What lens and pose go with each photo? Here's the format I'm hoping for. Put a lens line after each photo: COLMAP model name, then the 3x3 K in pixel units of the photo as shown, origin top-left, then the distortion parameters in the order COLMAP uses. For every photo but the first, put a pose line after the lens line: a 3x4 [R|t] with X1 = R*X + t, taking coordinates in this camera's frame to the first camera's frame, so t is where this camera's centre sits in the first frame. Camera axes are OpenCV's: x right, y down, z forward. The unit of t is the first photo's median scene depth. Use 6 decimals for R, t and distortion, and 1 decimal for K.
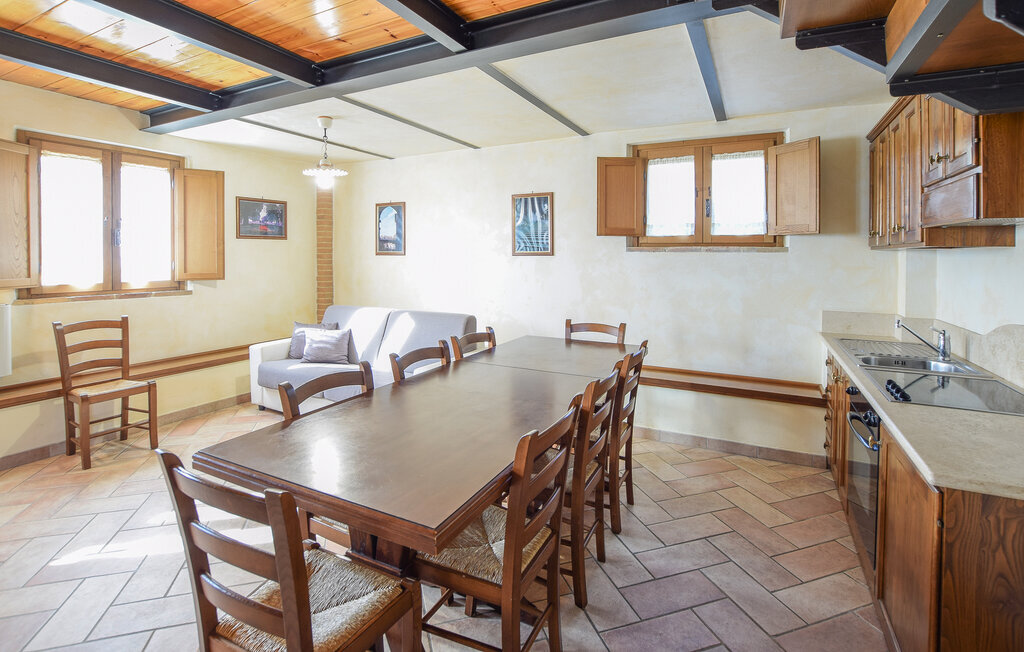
lens RADIAL K [[488.0, 0, 515.8], [0, 488.0, 262.1], [0, 0, 1]] dist [-0.021452, 0.000328]
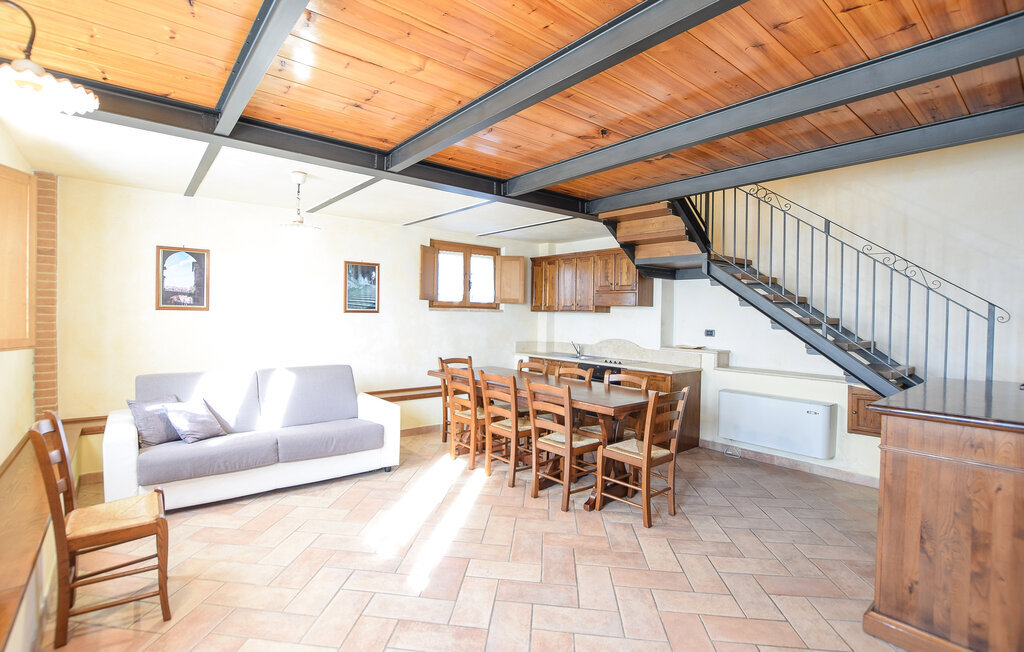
lens RADIAL K [[481.6, 0, 512.0], [0, 481.6, 326.0], [0, 0, 1]] dist [-0.046849, 0.016861]
pose [[0.382026, -0.020255, 0.923930, -1.044571], [-0.002682, 0.999731, 0.023026, -0.009981], [-0.924148, -0.011274, 0.381869, 0.218430]]
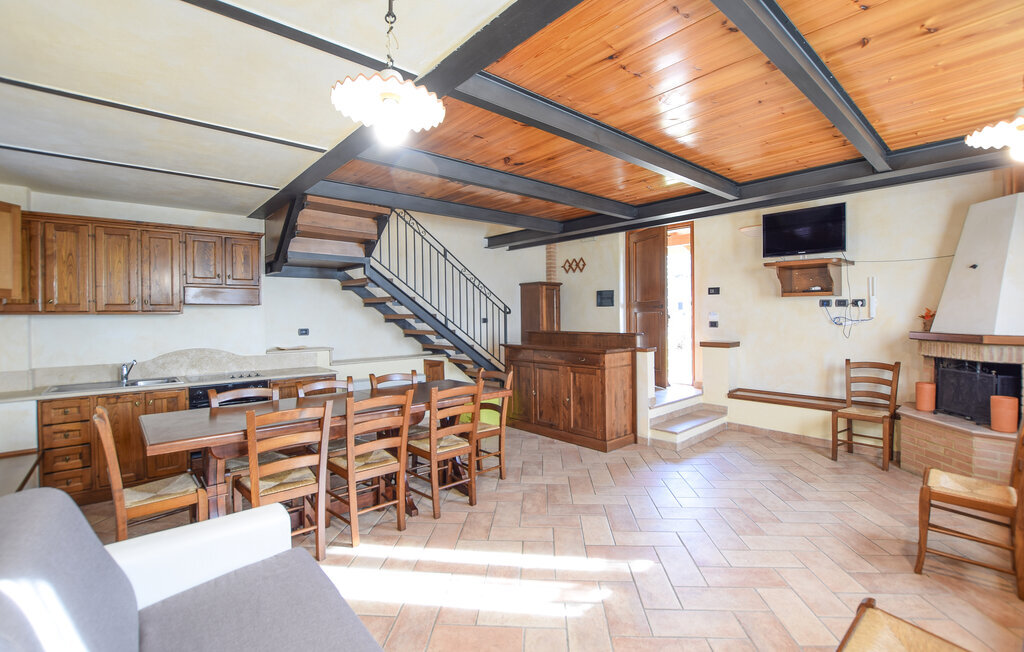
lens RADIAL K [[446.2, 0, 506.8], [0, 446.2, 320.7], [0, 0, 1]] dist [-0.030129, 0.000131]
pose [[-0.930966, 0.000560, 0.365104, -0.564530], [0.012049, 0.999501, 0.029191, -0.023089], [-0.364906, 0.031575, -0.930509, 1.217774]]
